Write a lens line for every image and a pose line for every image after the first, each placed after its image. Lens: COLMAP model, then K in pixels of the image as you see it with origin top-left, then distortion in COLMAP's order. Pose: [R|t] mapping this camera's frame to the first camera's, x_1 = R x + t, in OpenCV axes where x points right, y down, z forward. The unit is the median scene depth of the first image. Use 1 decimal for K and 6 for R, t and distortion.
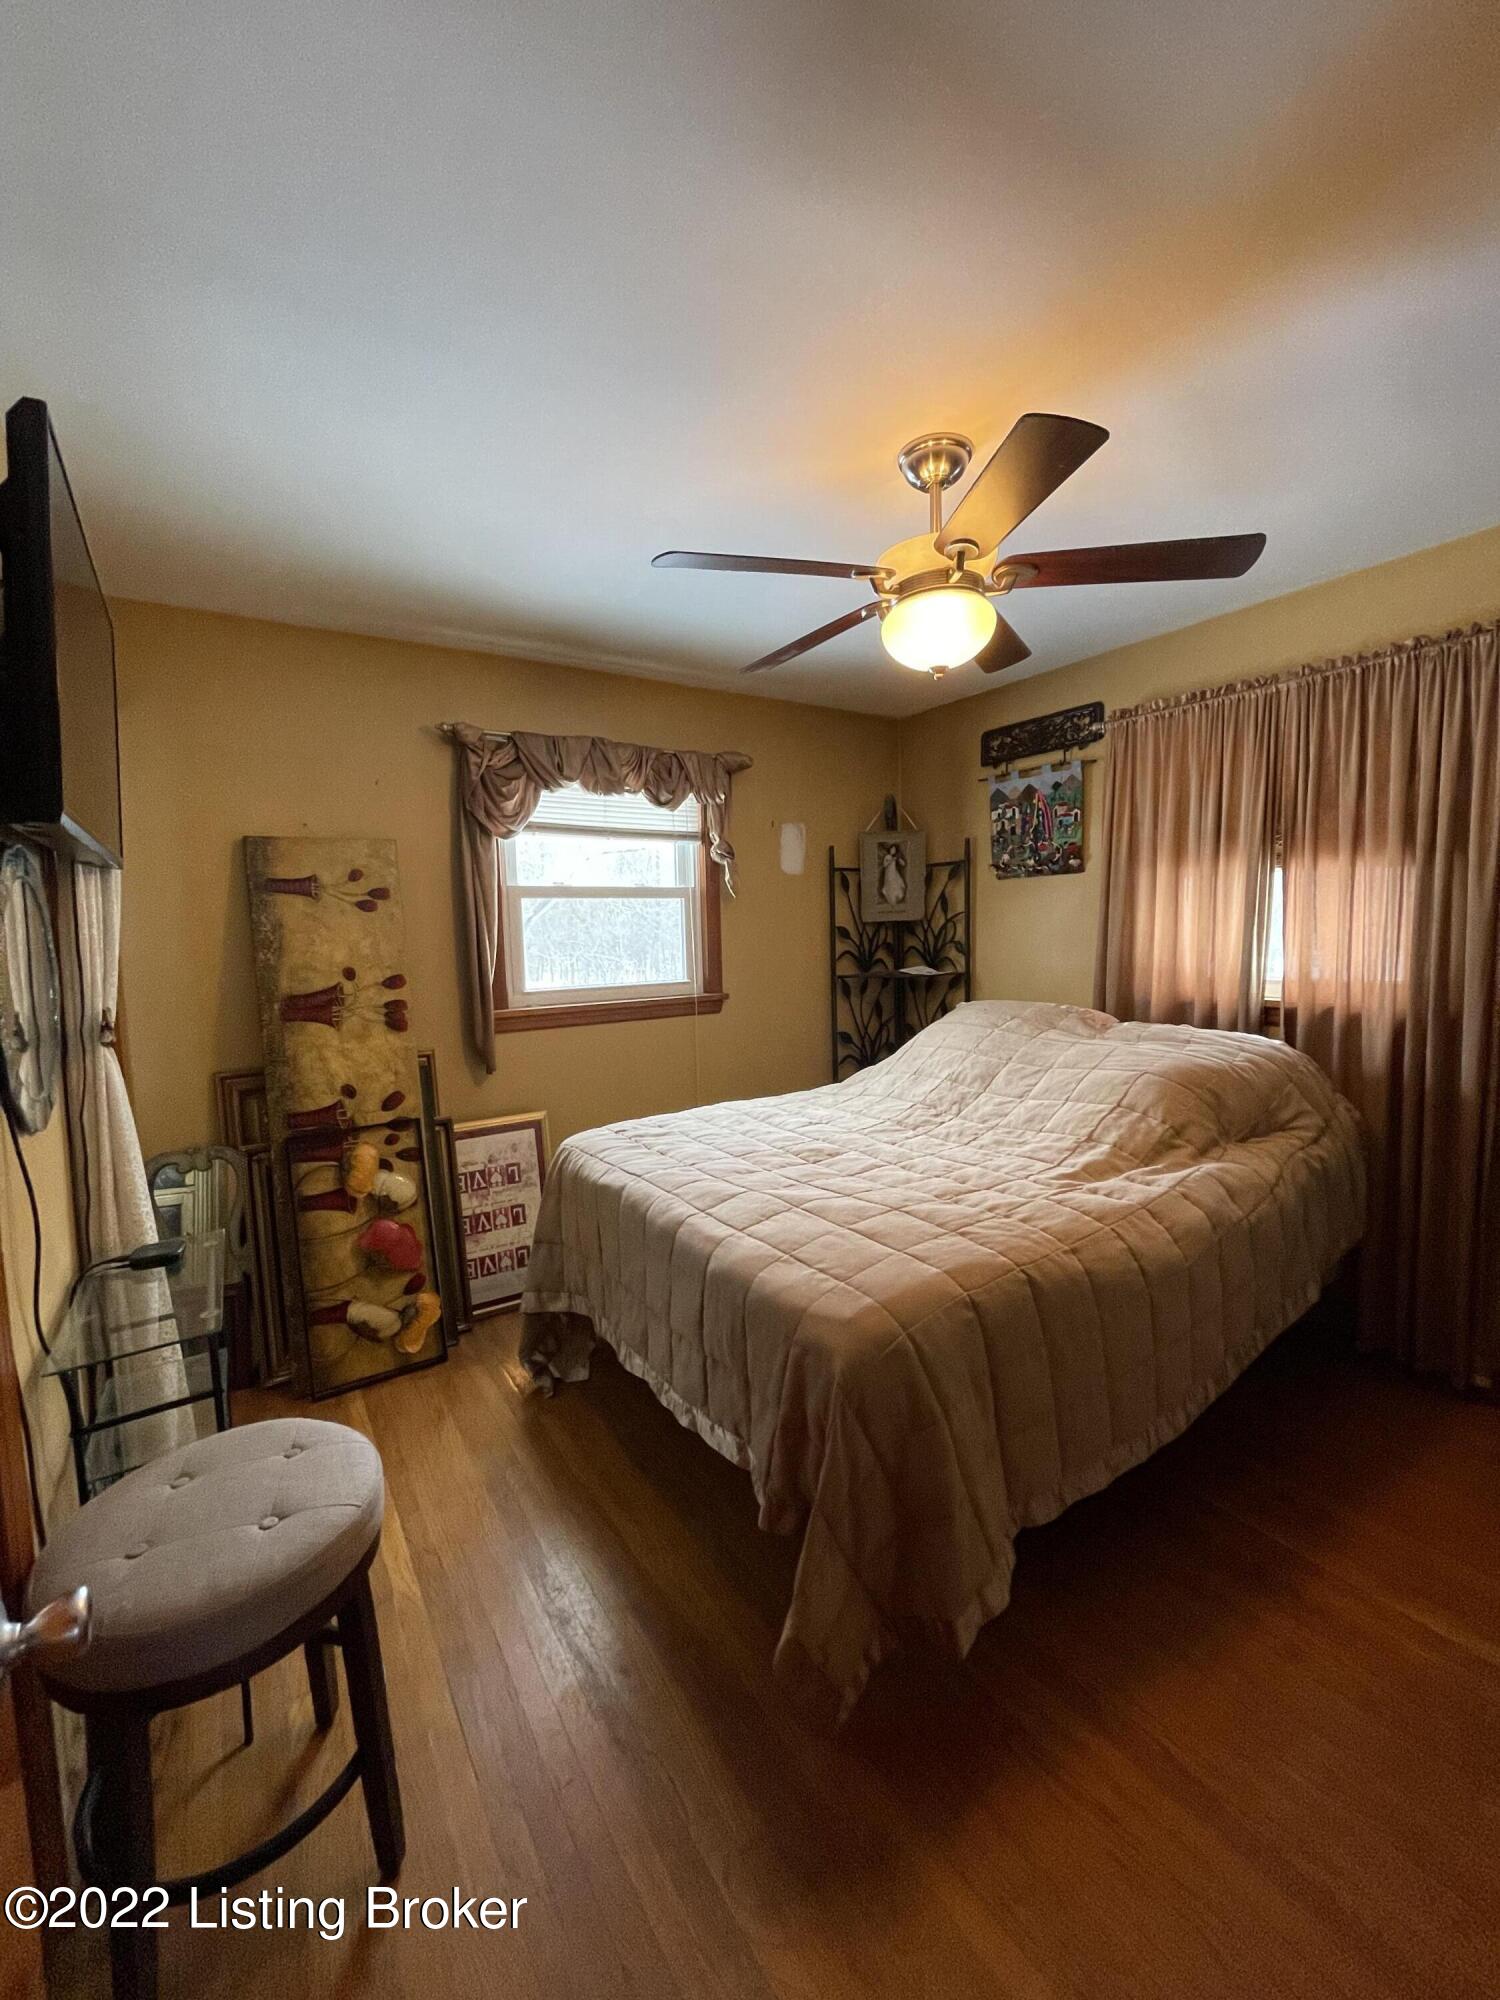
lens RADIAL K [[806.4, 0, 745.4], [0, 806.4, 996.5], [0, 0, 1]] dist [-0.001668, 0.000009]
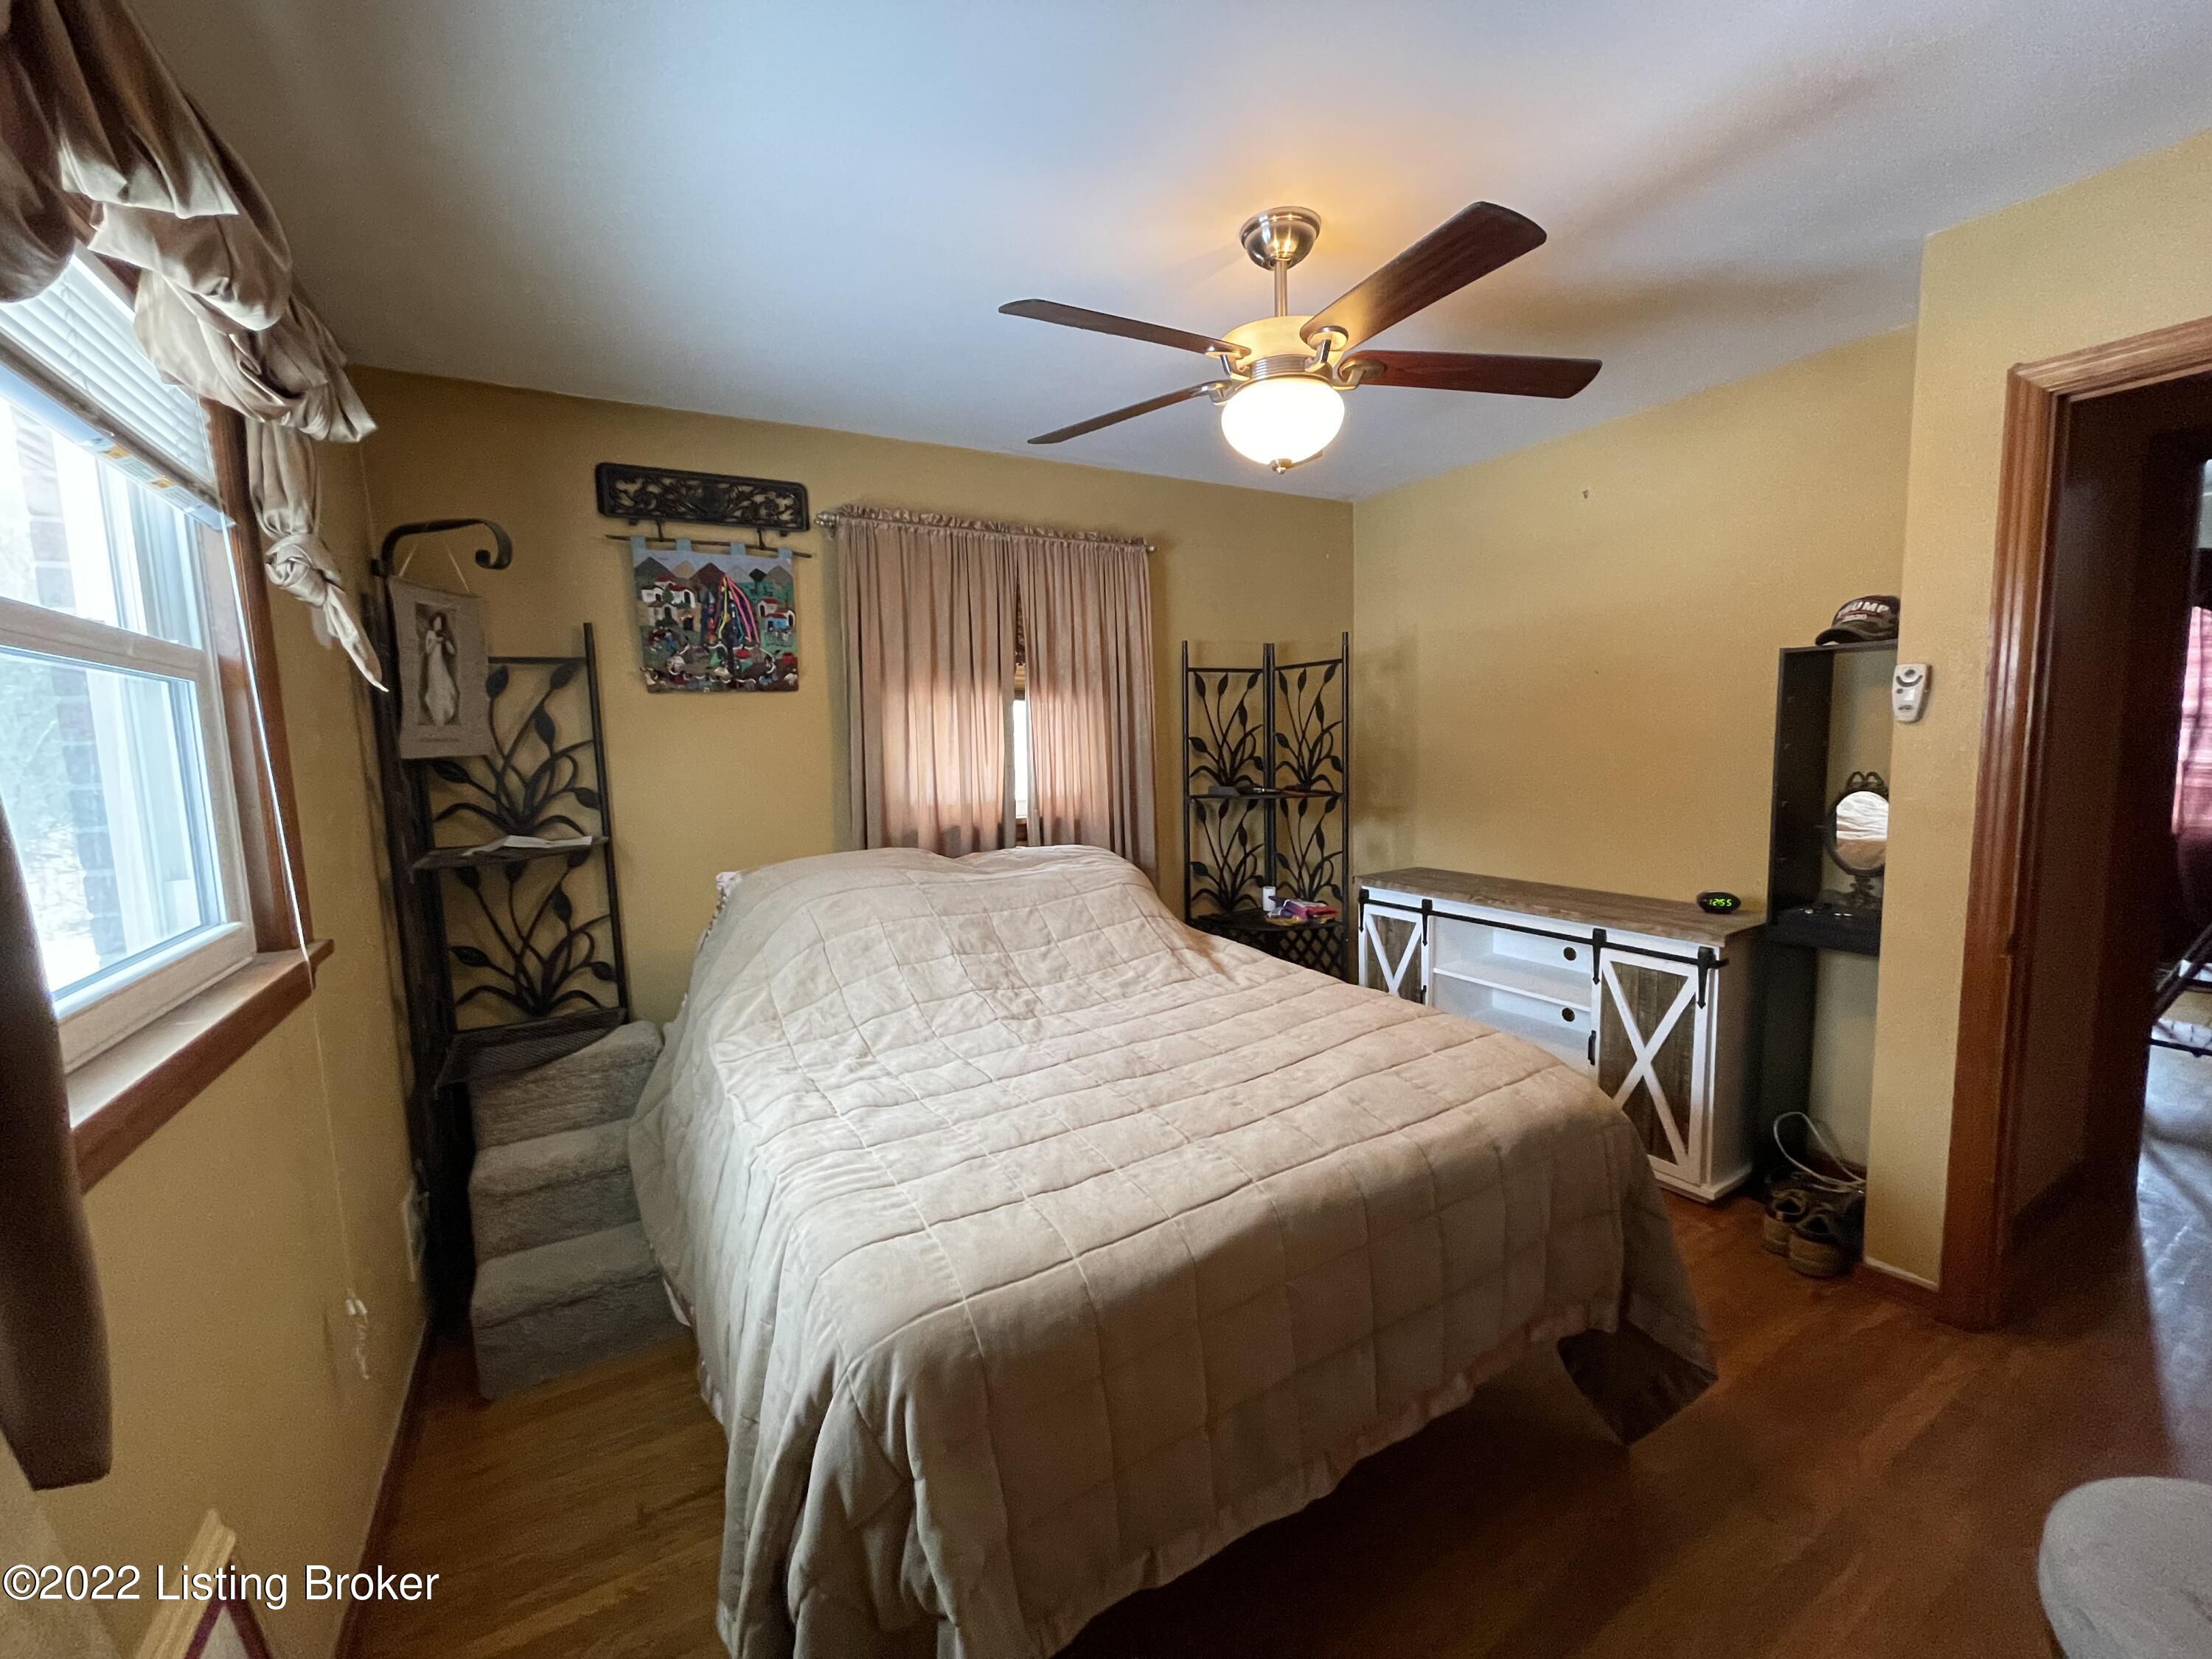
lens RADIAL K [[891.8, 0, 1100.2], [0, 891.8, 836.0], [0, 0, 1]] dist [-0.001668, 0.000009]
pose [[0.055467, -0.090304, 0.994368, -0.438668], [0.117457, 0.989577, 0.083317, -0.046591], [-0.991528, 0.112174, 0.065496, 0.621288]]
